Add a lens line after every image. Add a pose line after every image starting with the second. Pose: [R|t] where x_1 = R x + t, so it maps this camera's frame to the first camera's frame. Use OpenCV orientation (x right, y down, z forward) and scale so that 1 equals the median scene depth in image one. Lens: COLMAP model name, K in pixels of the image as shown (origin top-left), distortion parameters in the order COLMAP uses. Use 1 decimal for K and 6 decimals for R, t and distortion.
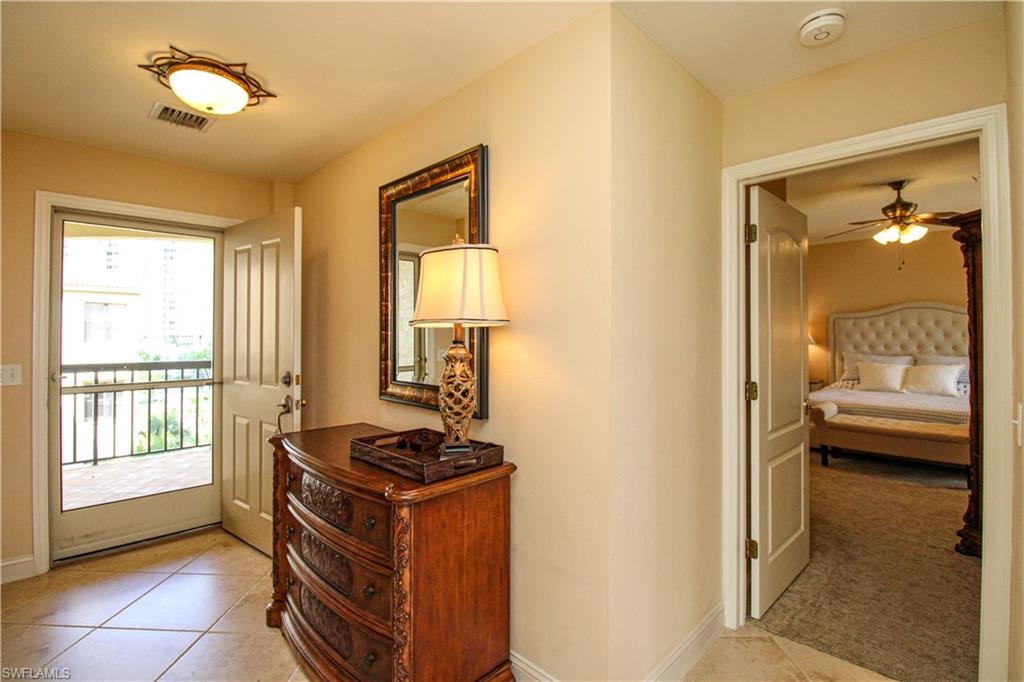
lens RADIAL K [[483.4, 0, 512.4], [0, 483.4, 332.7], [0, 0, 1]] dist [0.016139, -0.016202]
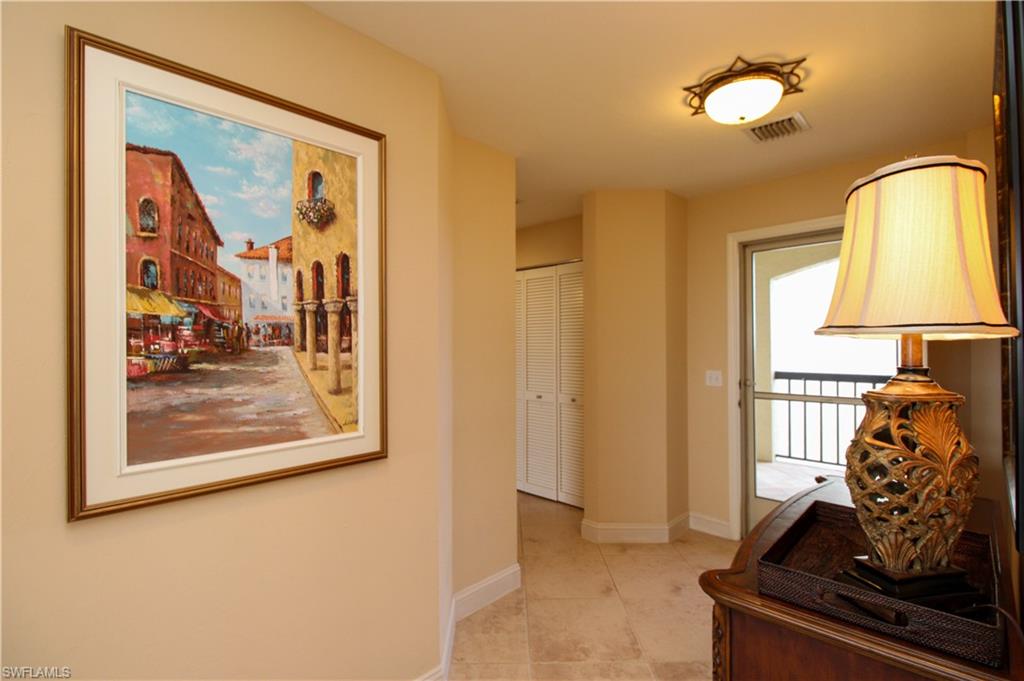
lens RADIAL K [[482.6, 0, 512.0], [0, 482.6, 340.5], [0, 0, 1]] dist [0.034477, -0.015273]
pose [[0.022921, -0.012747, -0.999656, 0.441269], [0.011791, 0.999853, -0.012479, -0.009547], [0.999668, -0.011500, 0.023068, 0.651342]]
